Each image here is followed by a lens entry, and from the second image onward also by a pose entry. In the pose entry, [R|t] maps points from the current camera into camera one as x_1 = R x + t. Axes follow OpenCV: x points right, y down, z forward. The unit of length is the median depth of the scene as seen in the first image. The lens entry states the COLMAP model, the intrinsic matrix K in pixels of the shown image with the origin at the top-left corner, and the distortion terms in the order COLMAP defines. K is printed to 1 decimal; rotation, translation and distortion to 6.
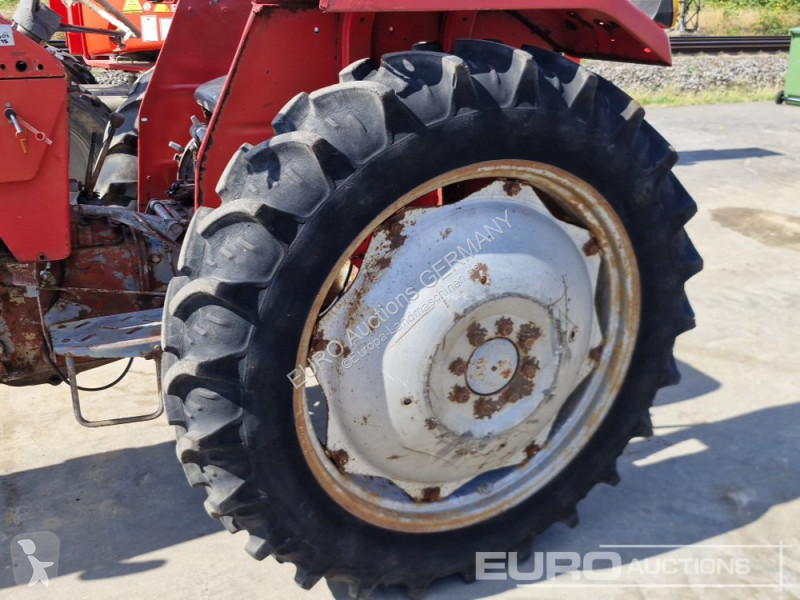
lens RADIAL K [[767.0, 0, 394.6], [0, 767.0, 296.6], [0, 0, 1]] dist [0.127929, -0.189935]
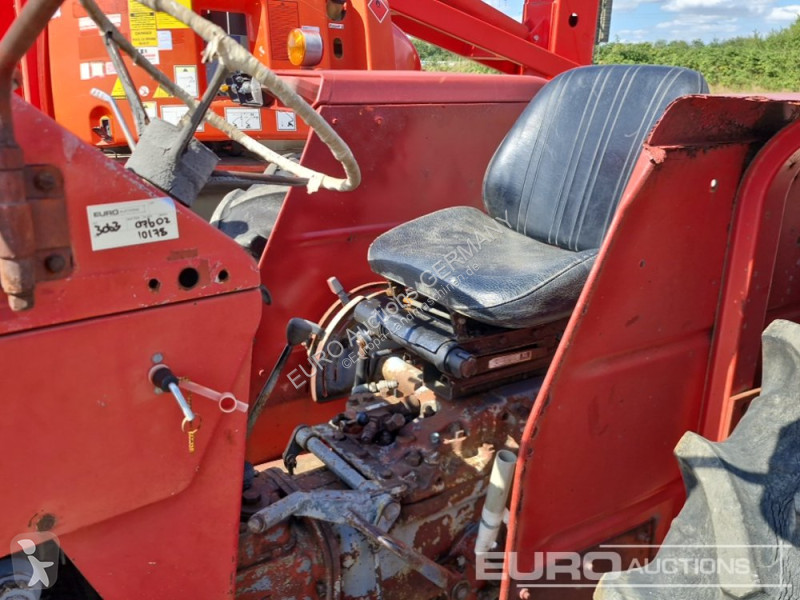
lens RADIAL K [[743.2, 0, 406.9], [0, 743.2, 301.4], [0, 0, 1]] dist [0.130472, -0.166373]
pose [[0.989187, -0.030288, 0.143499, -0.351875], [0.039221, 0.997437, -0.059837, -0.211872], [-0.141319, 0.064818, 0.987840, 0.453274]]
